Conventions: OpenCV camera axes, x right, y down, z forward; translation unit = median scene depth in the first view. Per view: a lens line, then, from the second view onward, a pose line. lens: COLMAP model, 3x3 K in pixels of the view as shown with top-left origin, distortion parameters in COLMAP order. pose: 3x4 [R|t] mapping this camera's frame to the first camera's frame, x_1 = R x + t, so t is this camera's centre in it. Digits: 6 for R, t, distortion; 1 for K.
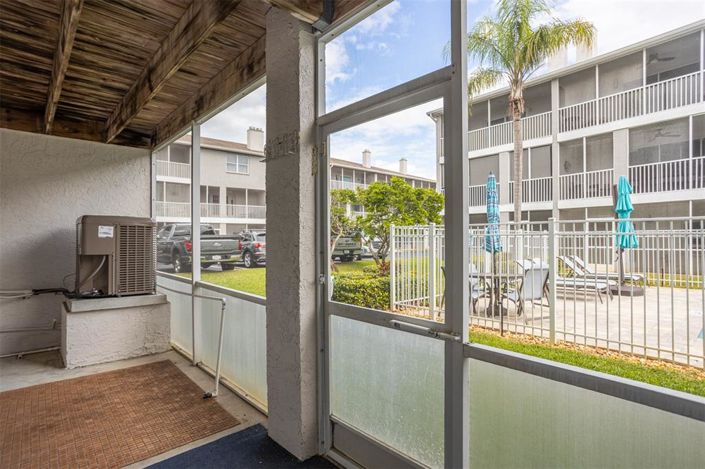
lens RADIAL K [[385.4, 0, 352.5], [0, 385.4, 234.5], [0, 0, 1]] dist [0.029284, 0.000336]
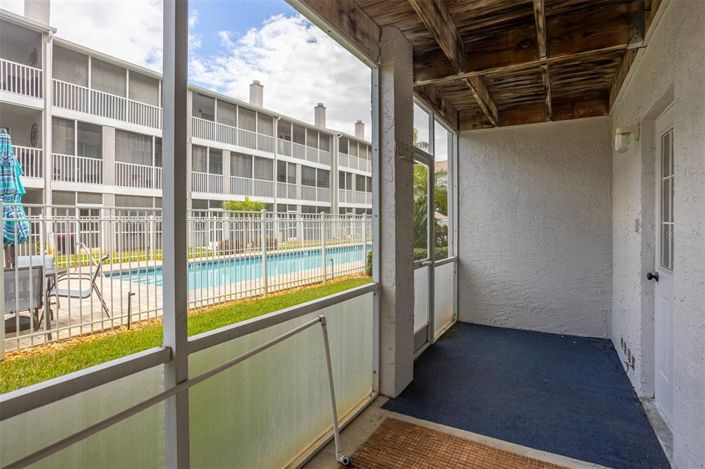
lens RADIAL K [[380.6, 0, 352.3], [0, 380.6, 223.4], [0, 0, 1]] dist [-0.000873, -0.000097]
pose [[-0.344579, 0.000057, 0.938757, -0.578008], [-0.004134, 0.999990, -0.001578, 0.008213], [-0.938748, -0.004424, -0.344575, 0.719593]]
